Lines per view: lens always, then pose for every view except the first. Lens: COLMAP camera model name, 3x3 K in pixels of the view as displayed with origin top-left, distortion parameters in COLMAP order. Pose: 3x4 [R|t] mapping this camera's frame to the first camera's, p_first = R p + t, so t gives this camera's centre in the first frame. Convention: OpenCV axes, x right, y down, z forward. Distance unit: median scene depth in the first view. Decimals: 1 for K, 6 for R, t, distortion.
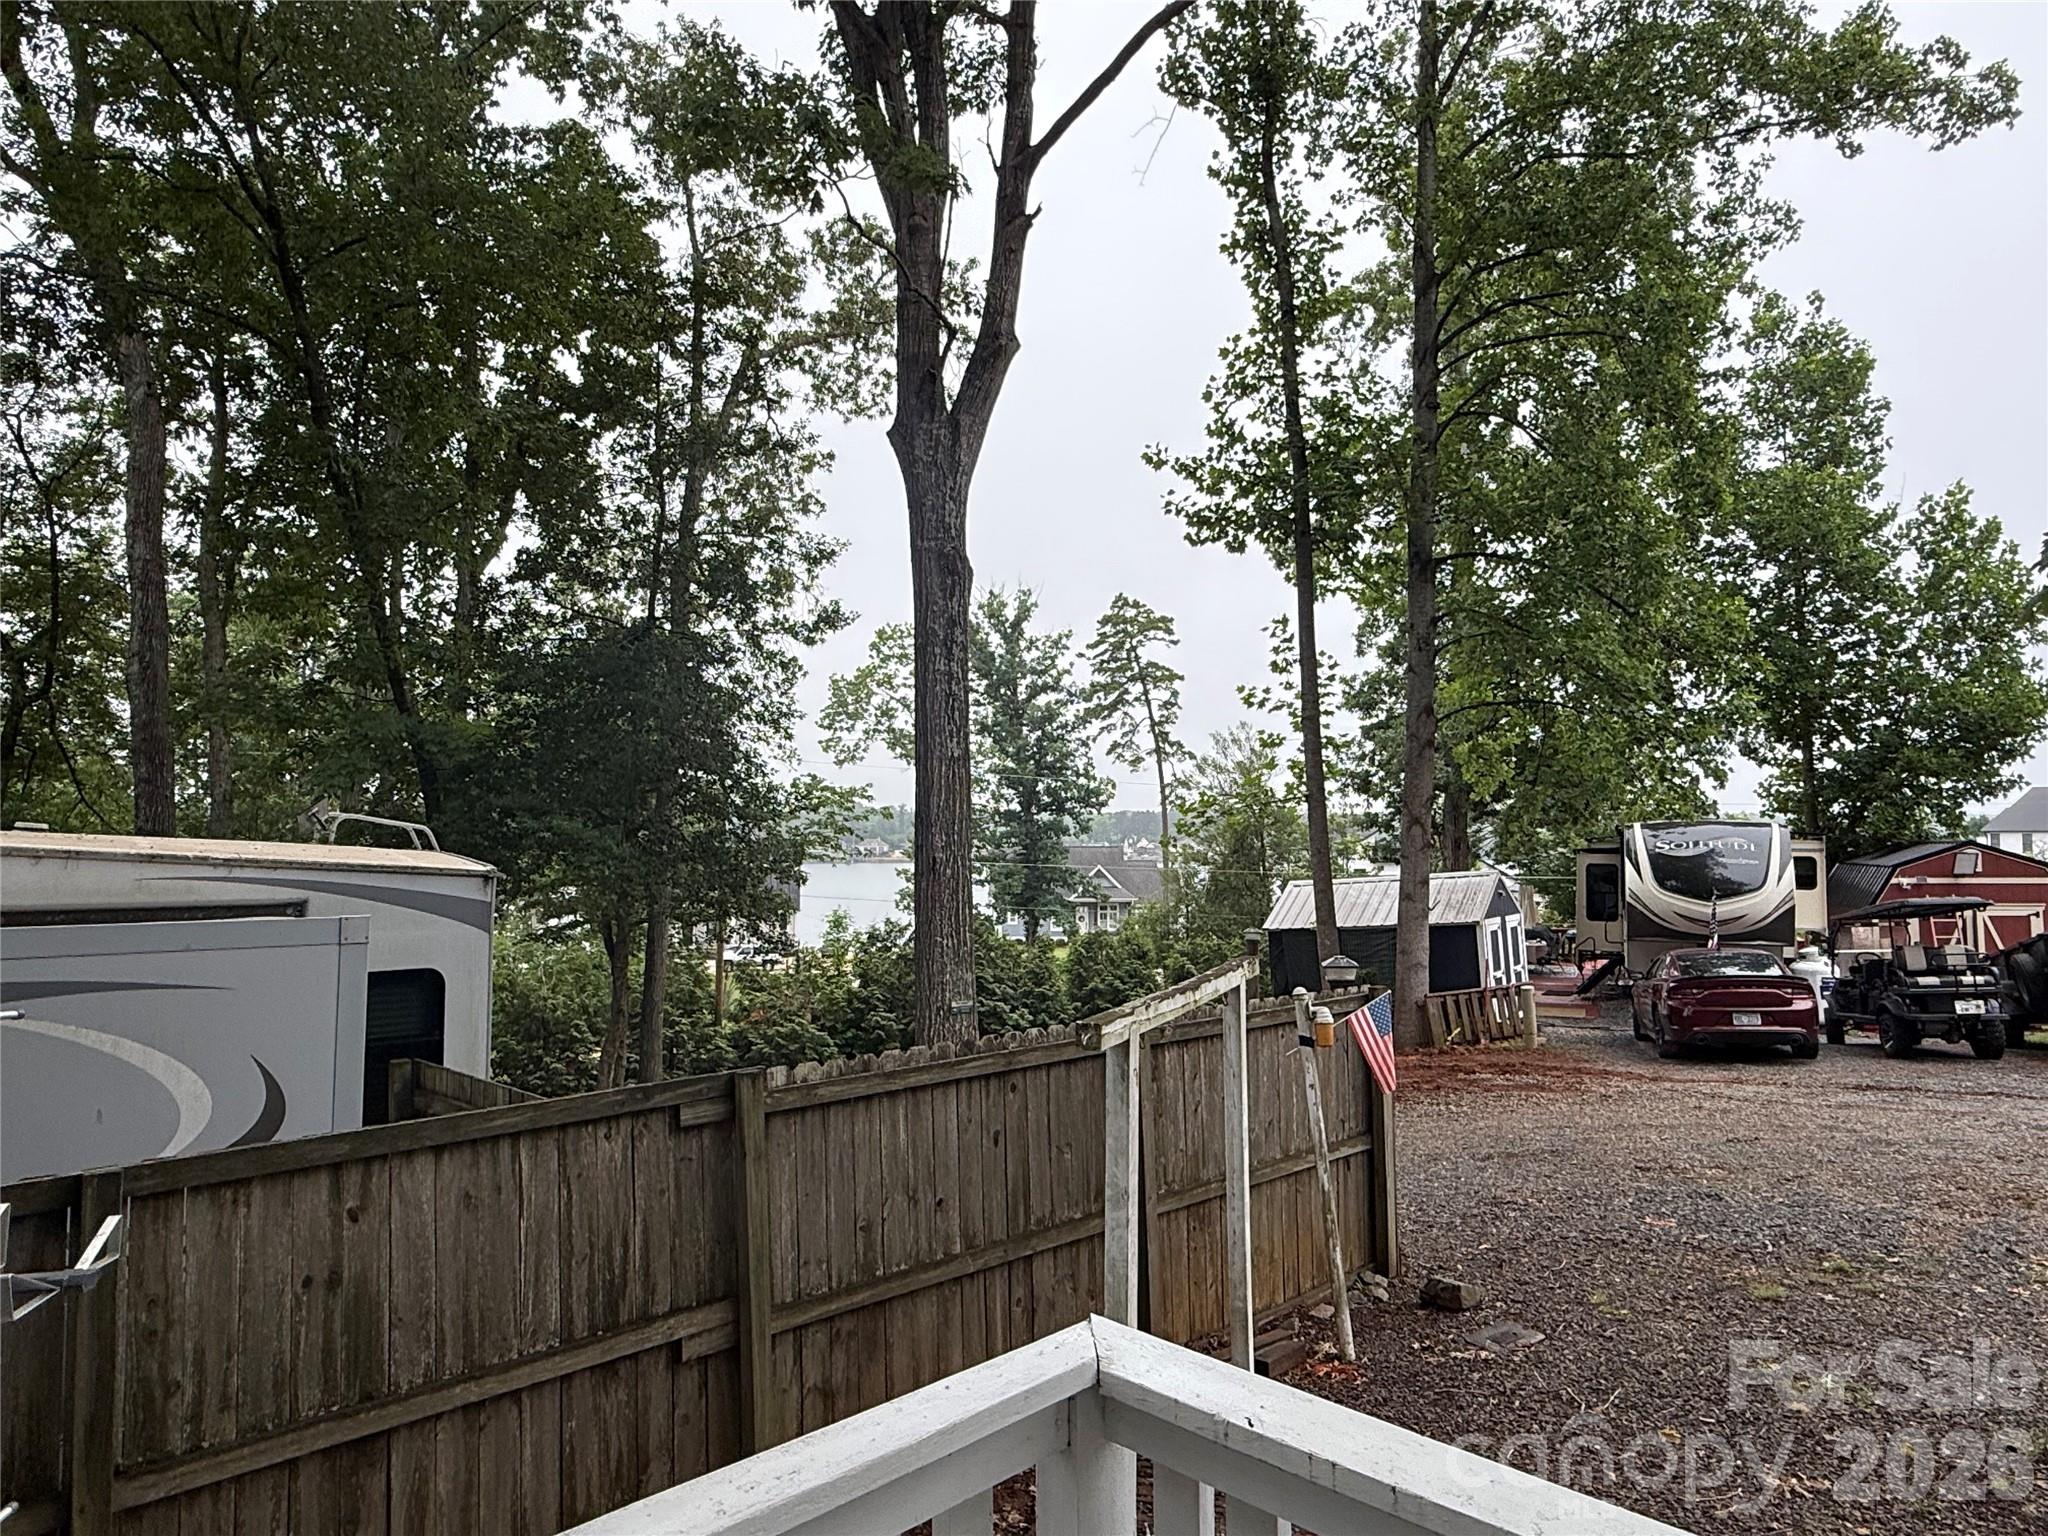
lens RADIAL K [[1274.0, 0, 1015.5], [0, 1274.0, 760.4], [0, 0, 1]] dist [-0.004410, 0.011655]
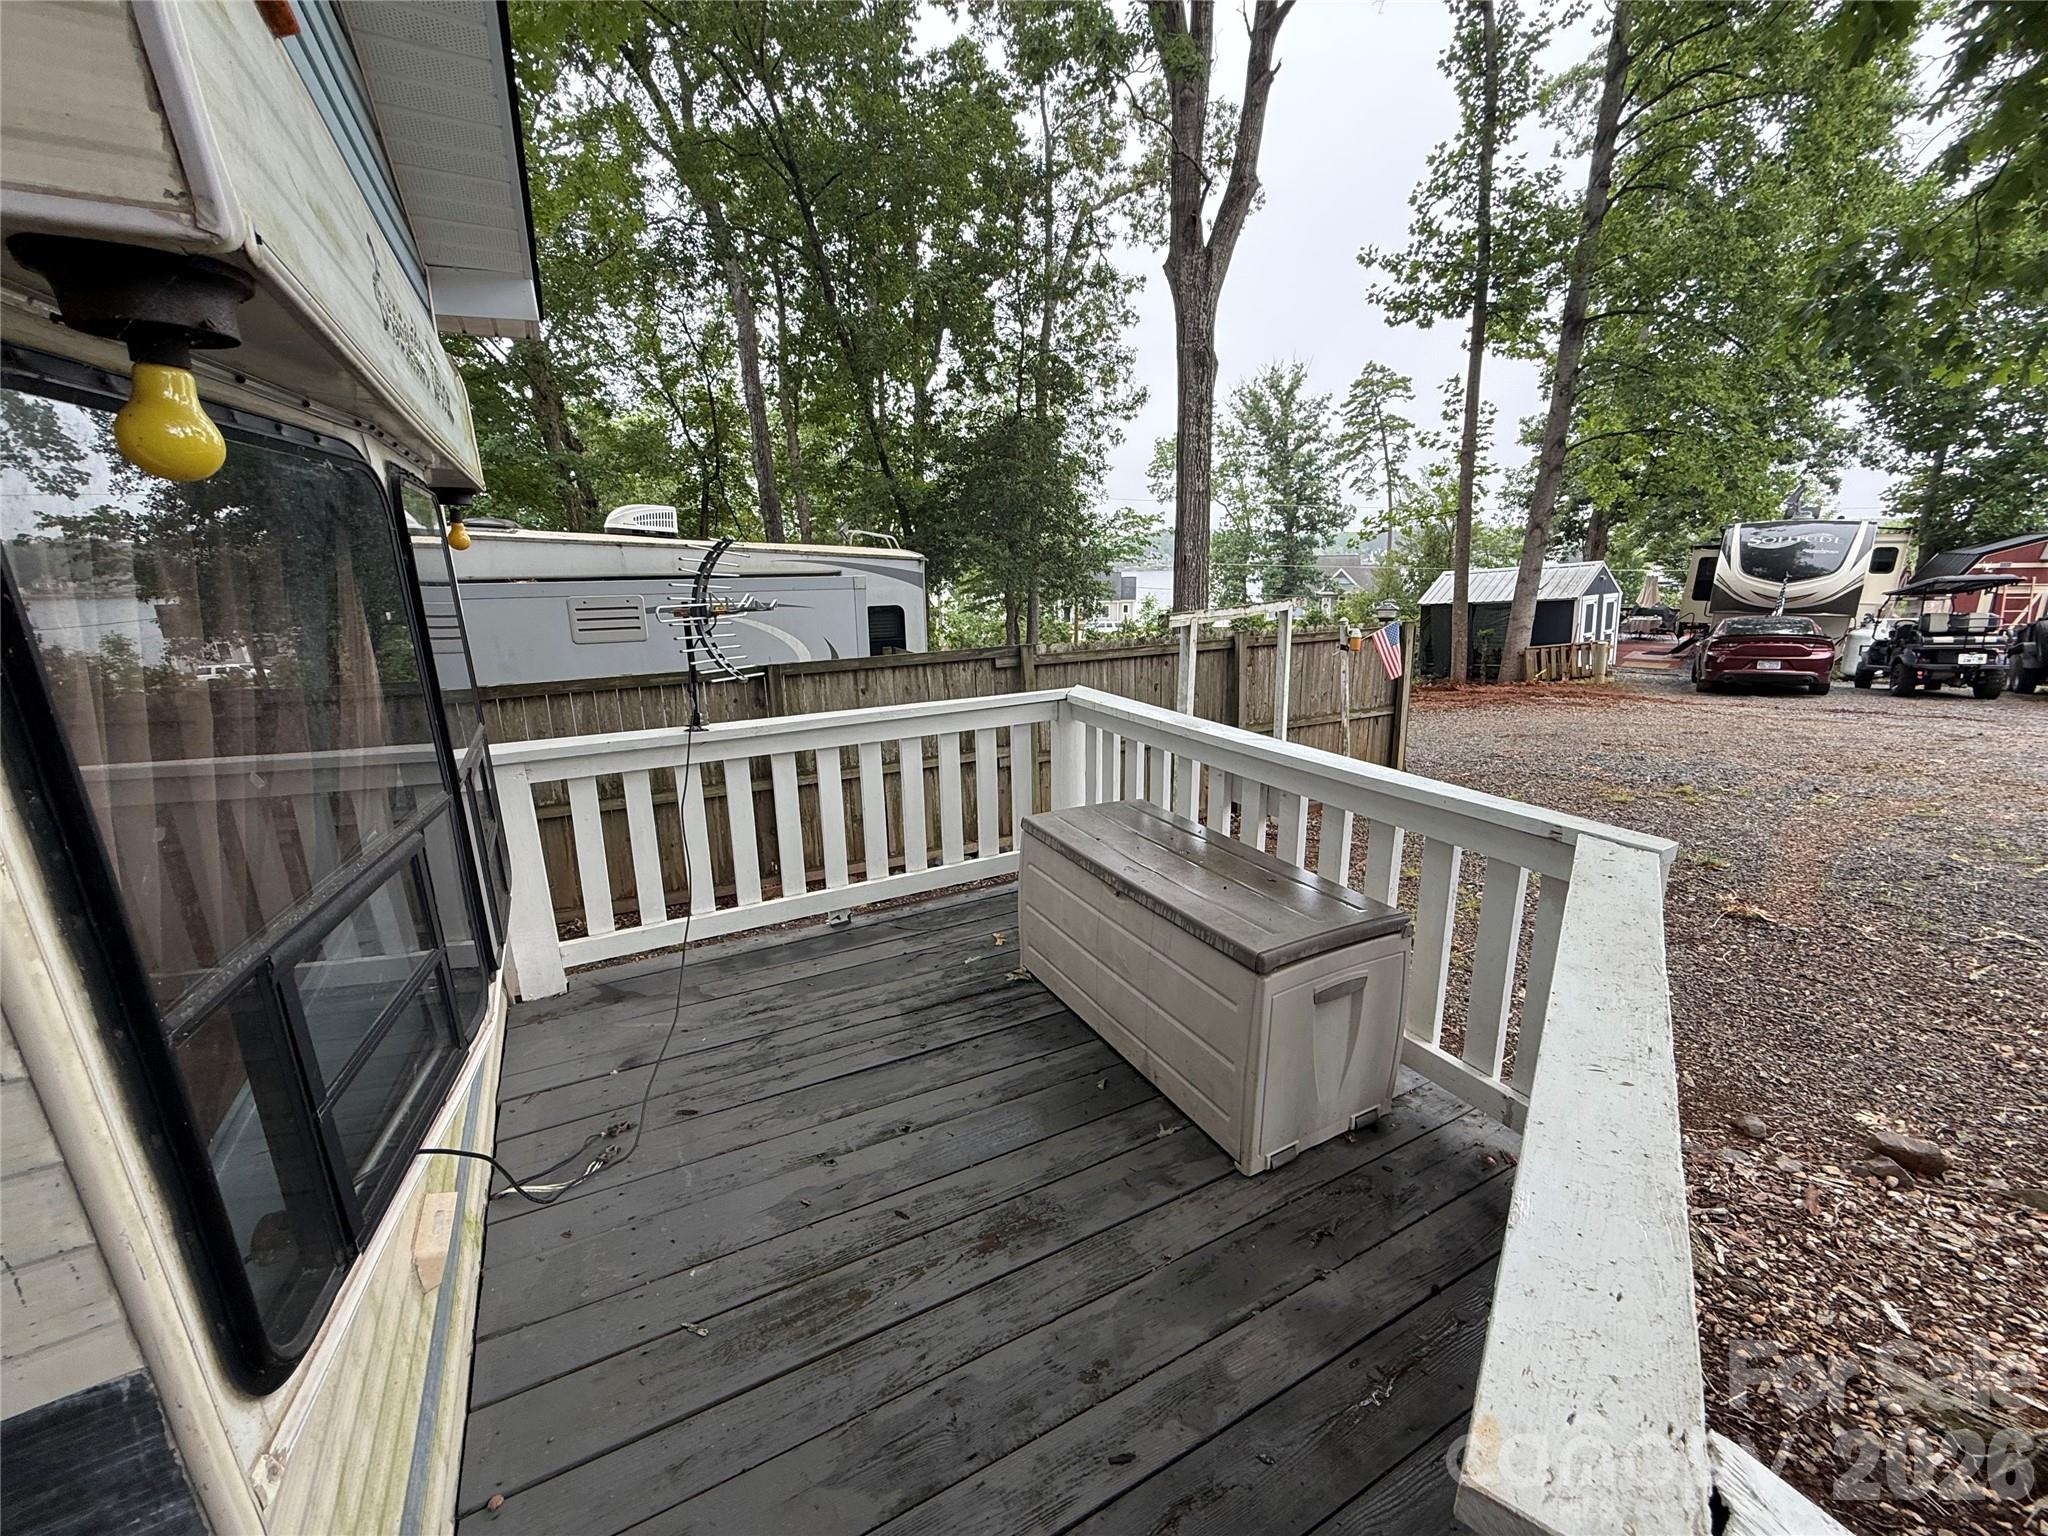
lens RADIAL K [[814.2, 0, 1021.9], [0, 814.2, 763.7], [0, 0, 1]] dist [0.001750, -0.000738]
pose [[0.952073, 0.060243, -0.299881, 0.049486], [0.034934, 0.952580, 0.302275, 0.004618], [0.303871, -0.298264, 0.904821, -0.073324]]
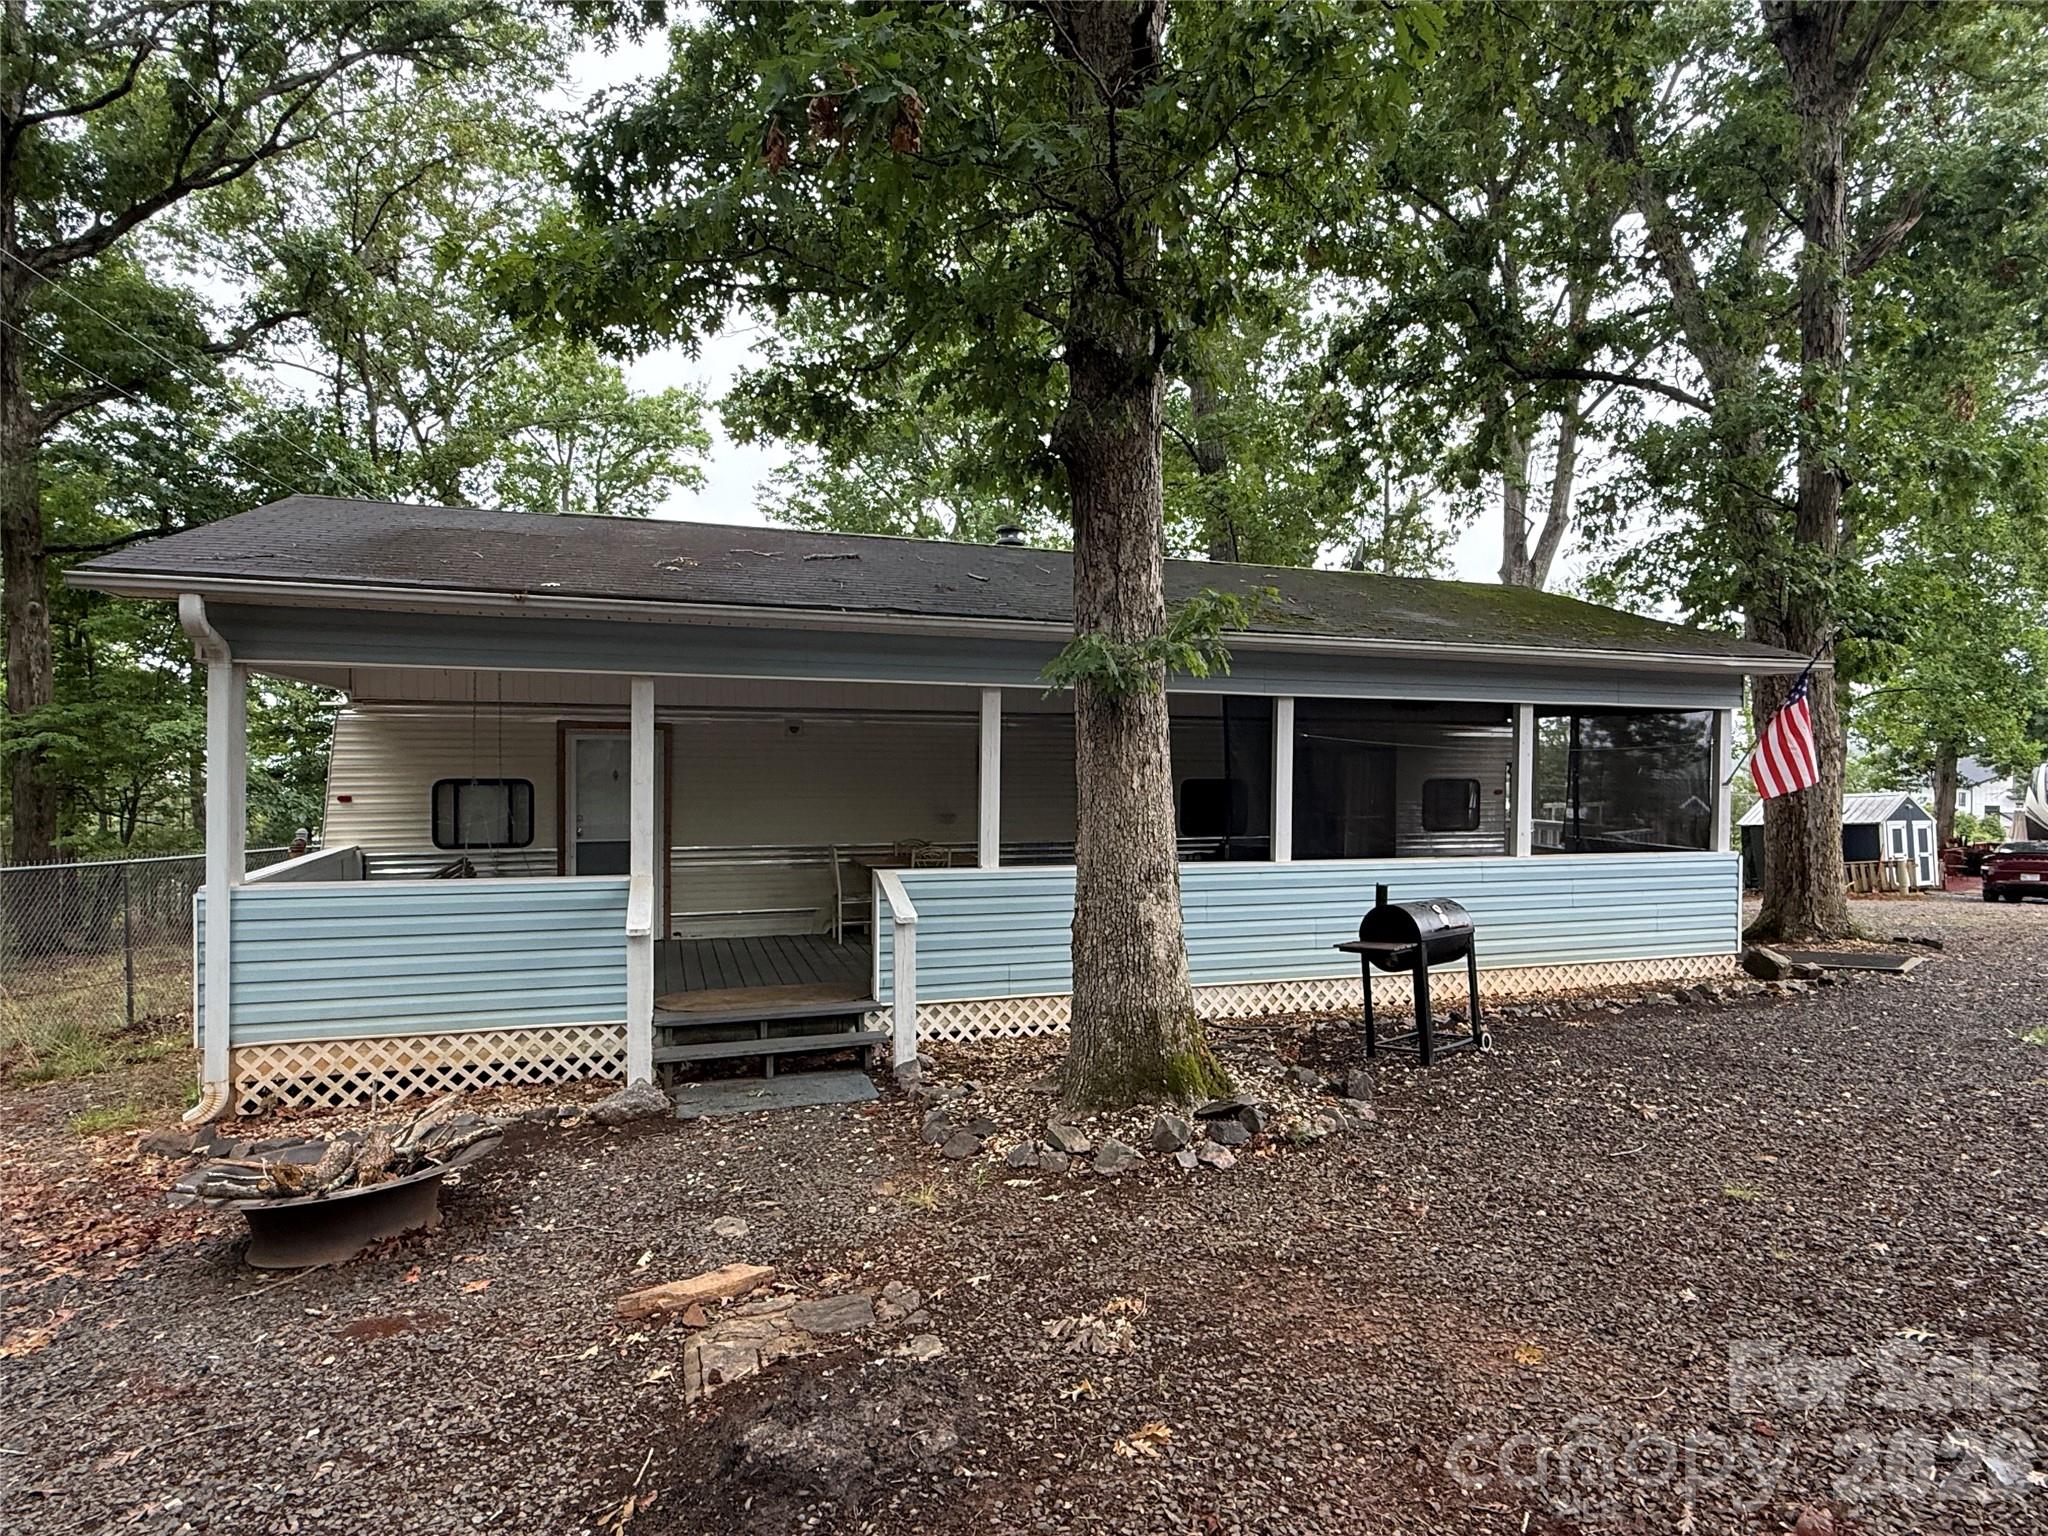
lens RADIAL K [[1106.1, 0, 1023.7], [0, 1106.1, 773.2], [0, 0, 1]] dist [0.001371, -0.000901]
pose [[0.876569, 0.010551, -0.481161, 0.071171], [0.020786, 0.997997, 0.059753, -0.043168], [0.480827, -0.062379, 0.874594, -0.735230]]
